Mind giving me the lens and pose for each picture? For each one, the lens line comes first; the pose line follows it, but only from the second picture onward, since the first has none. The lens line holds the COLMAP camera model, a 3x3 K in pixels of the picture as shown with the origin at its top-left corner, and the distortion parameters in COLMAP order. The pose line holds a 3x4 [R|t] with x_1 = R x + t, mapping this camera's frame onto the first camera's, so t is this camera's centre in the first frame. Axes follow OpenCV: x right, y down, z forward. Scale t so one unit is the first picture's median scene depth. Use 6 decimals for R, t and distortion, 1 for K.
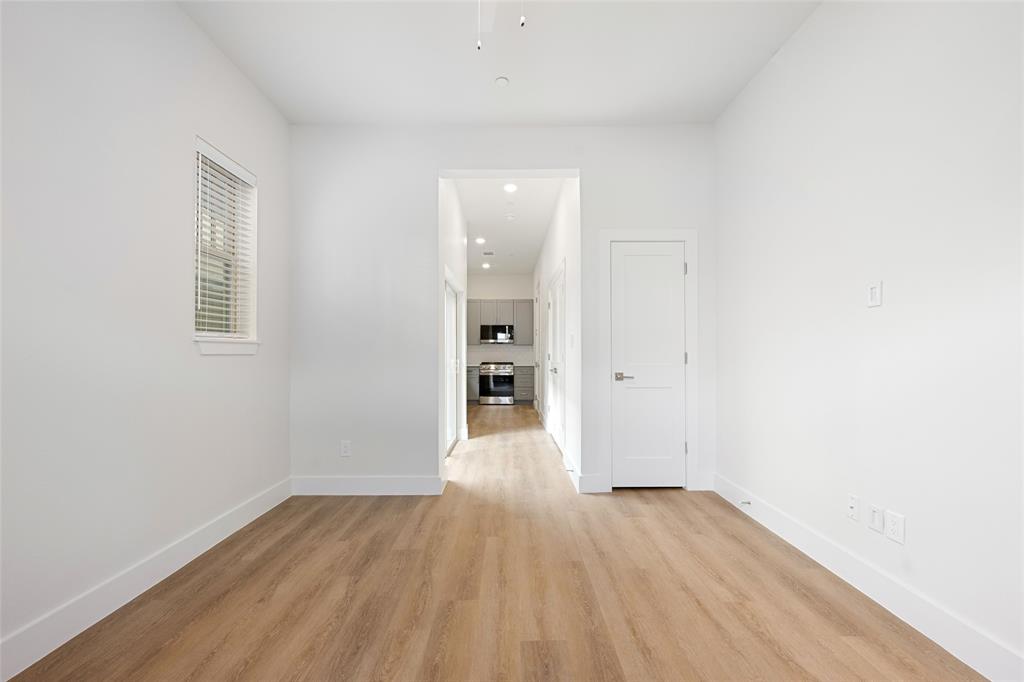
lens RADIAL K [[414.9, 0, 514.3], [0, 414.9, 347.7], [0, 0, 1]] dist [-0.001567, 0.000111]
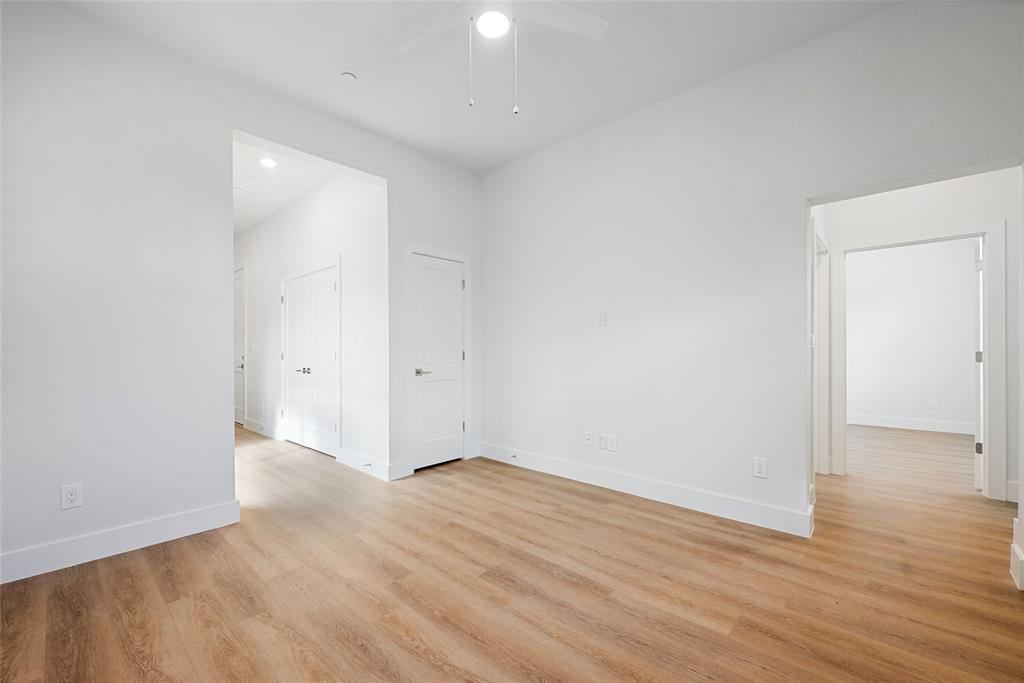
lens RADIAL K [[414.9, 0, 520.1], [0, 414.9, 349.8], [0, 0, 1]] dist [-0.001567, 0.000111]
pose [[0.674463, 0.000224, 0.738309, -0.473513], [-0.006862, 0.999959, 0.005966, -0.000288], [-0.738277, -0.009090, 0.674437, 0.026165]]
